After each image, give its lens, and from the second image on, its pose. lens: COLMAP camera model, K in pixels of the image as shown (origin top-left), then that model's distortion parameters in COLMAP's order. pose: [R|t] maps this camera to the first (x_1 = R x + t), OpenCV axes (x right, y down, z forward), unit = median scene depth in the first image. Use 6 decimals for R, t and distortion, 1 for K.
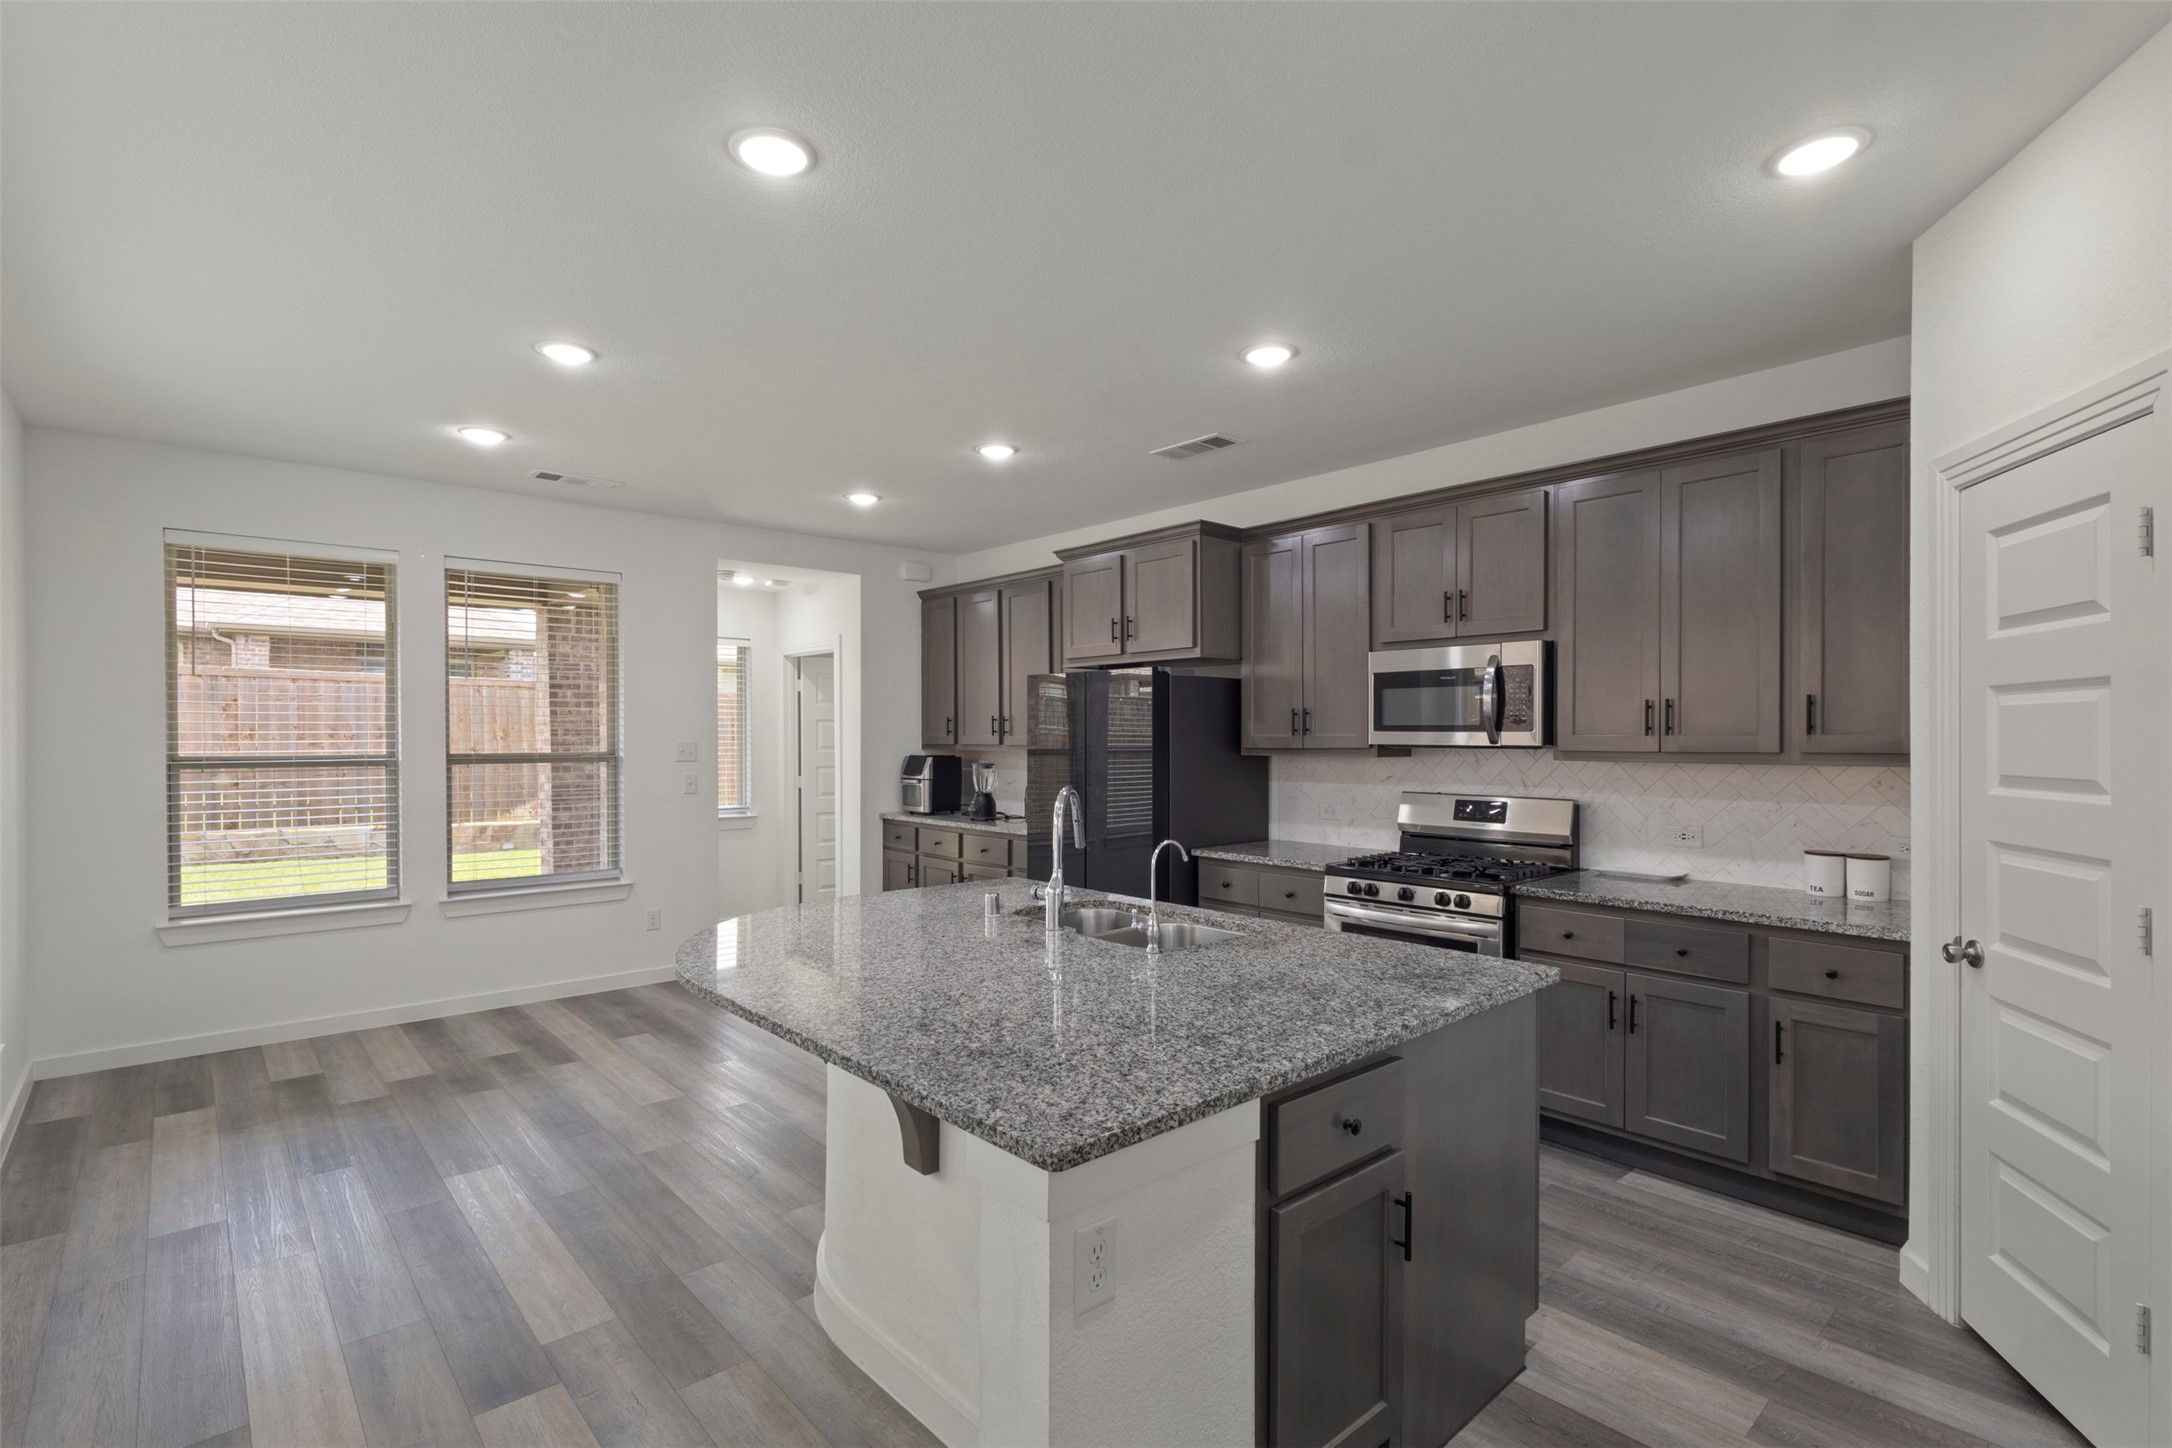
lens RADIAL K [[1014.6, 0, 1085.8], [0, 1014.6, 739.1], [0, 0, 1]] dist [0.000425, 0.000216]
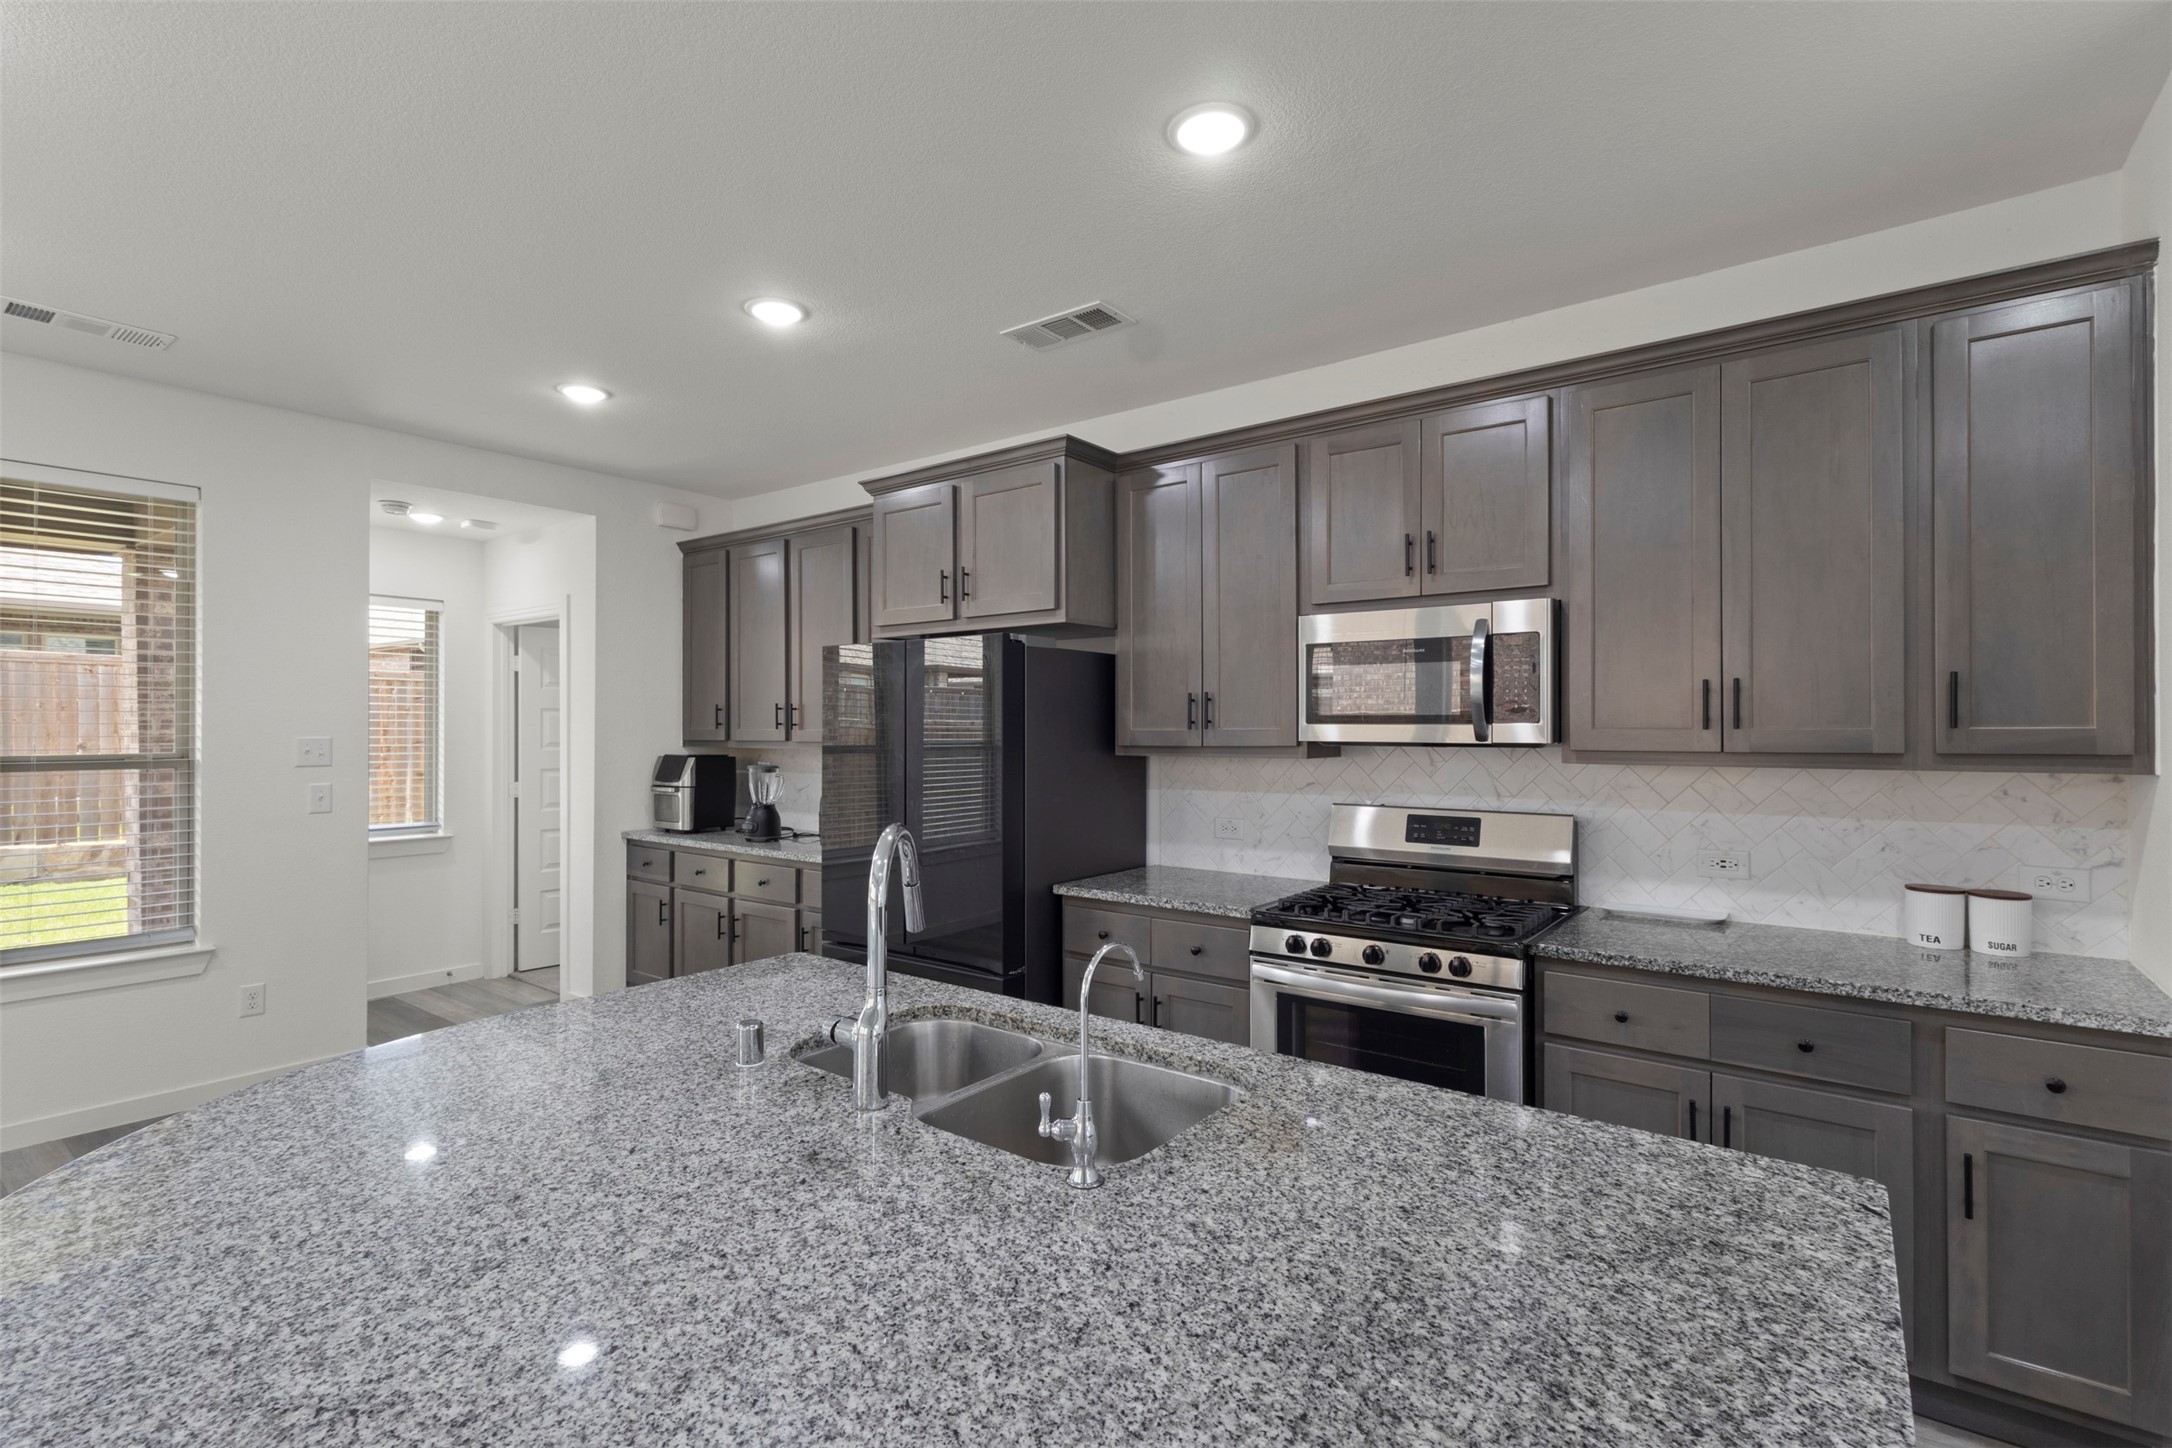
lens RADIAL K [[1000.1, 0, 1081.3], [0, 1000.1, 723.0], [0, 0, 1]] dist [0.002710, 0.000701]
pose [[0.981598, 0.001754, 0.190951, -0.013810], [0.000166, 0.999950, -0.010036, -0.000756], [-0.190959, 0.009883, 0.981548, 0.290472]]
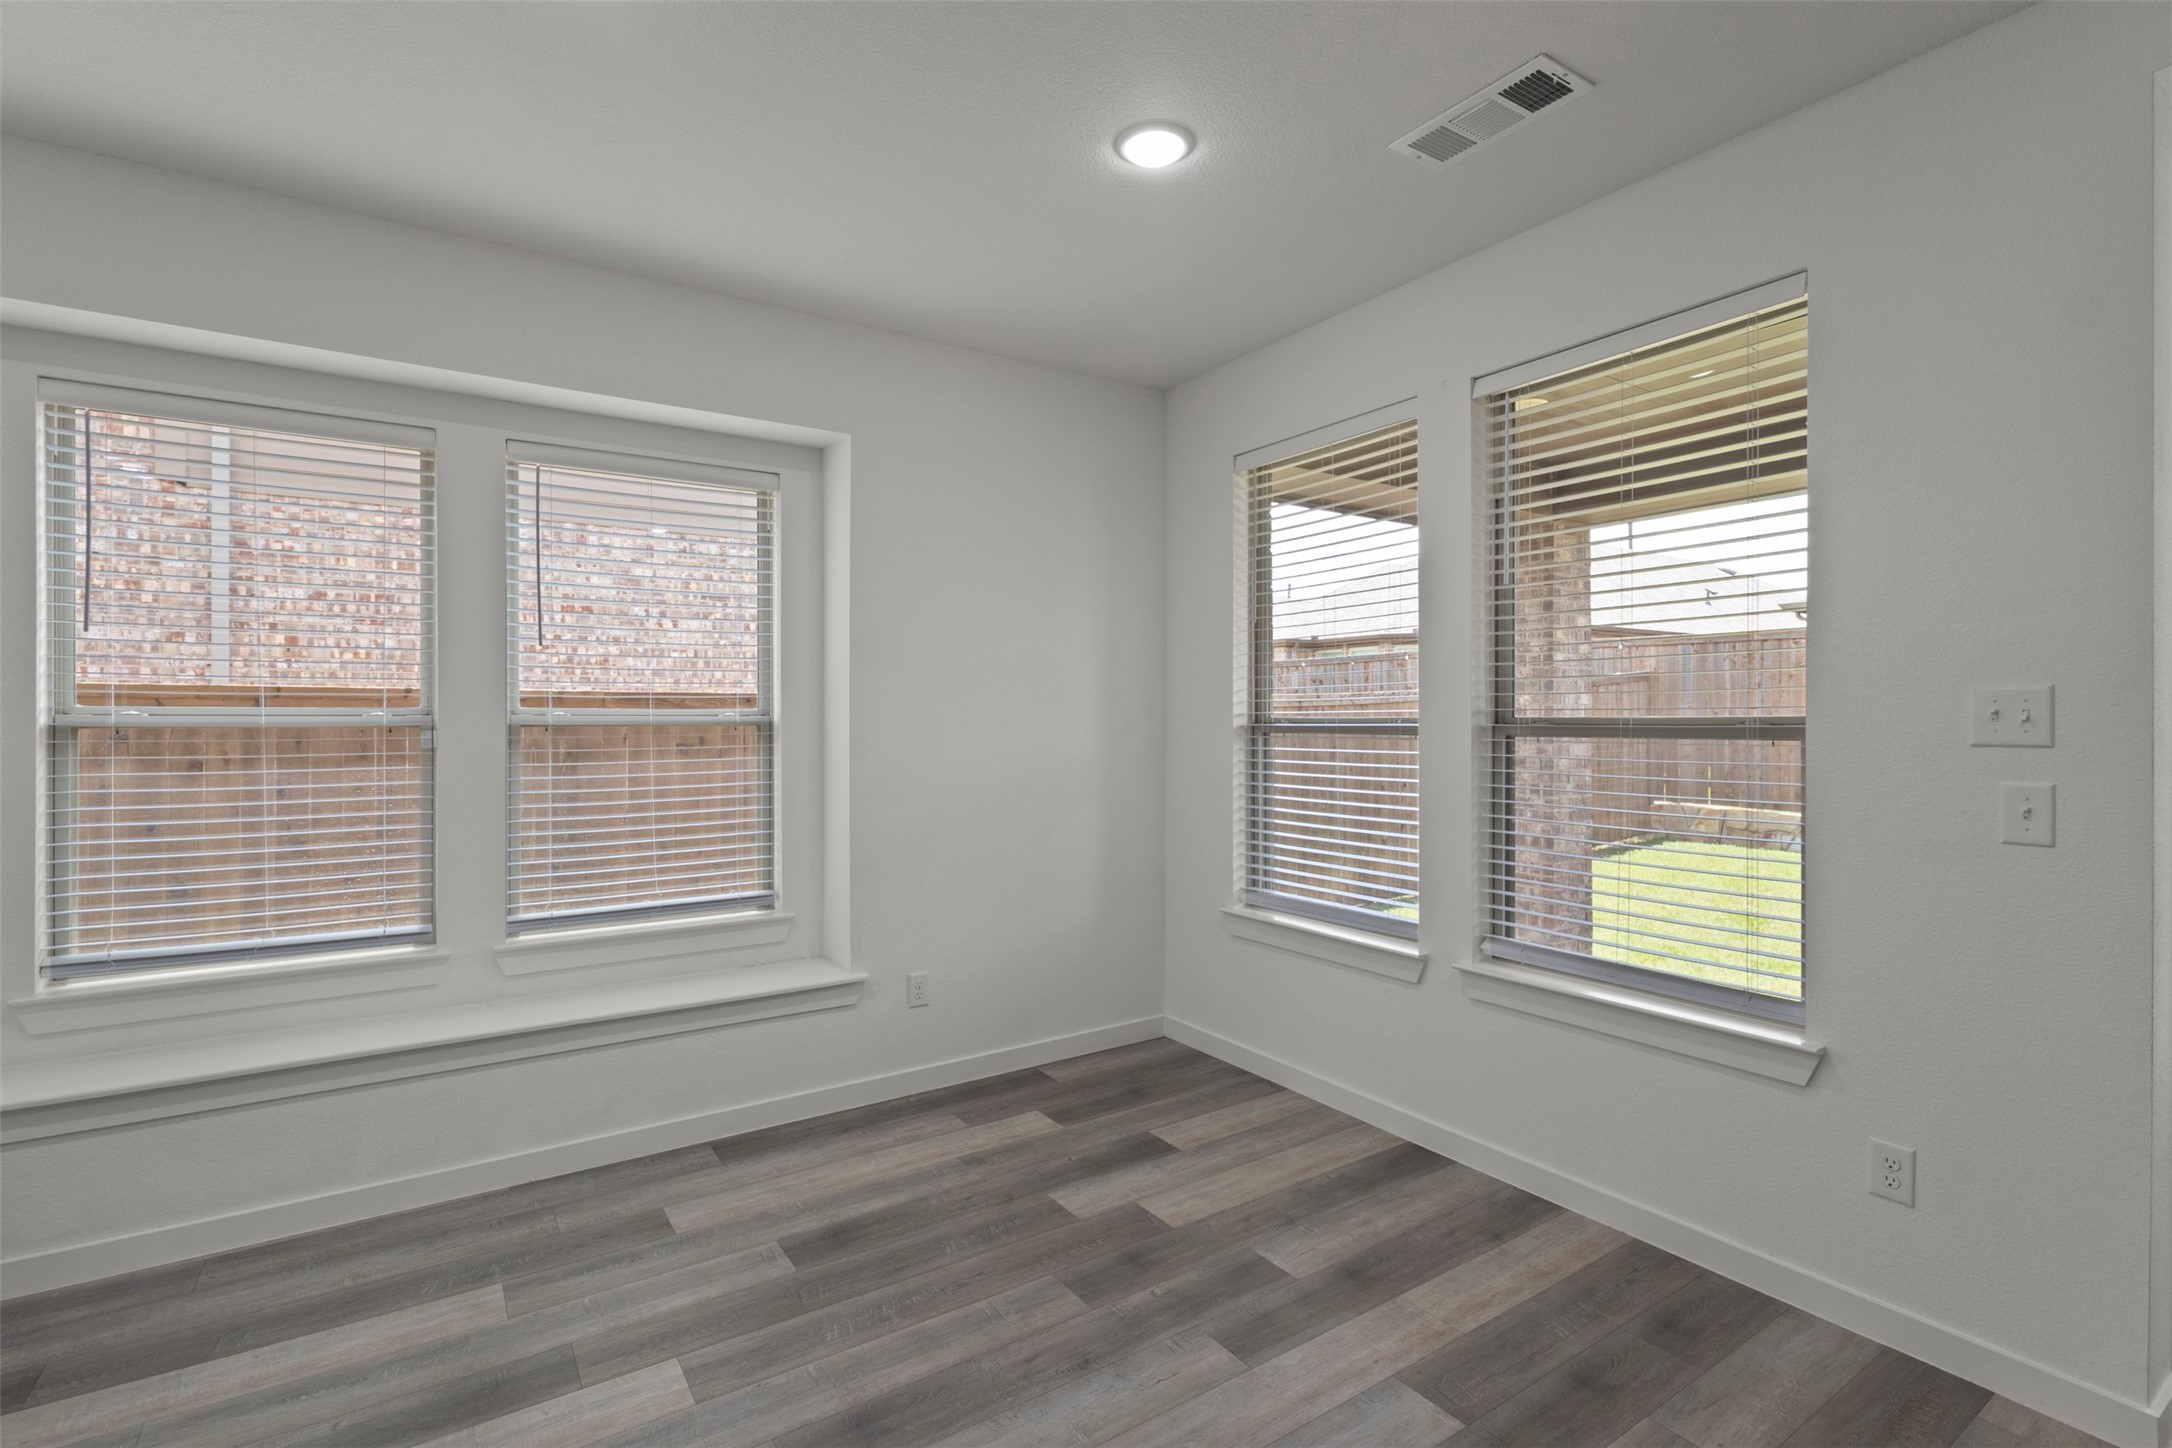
lens RADIAL K [[996.0, 0, 1082.7], [0, 996.0, 713.9], [0, 0, 1]] dist [0.000129, -0.000666]
pose [[-0.148268, 0.000854, -0.988947, -0.028232], [0.002928, 0.999996, 0.000425, 0.012139], [0.988943, -0.002833, -0.148270, 0.941267]]
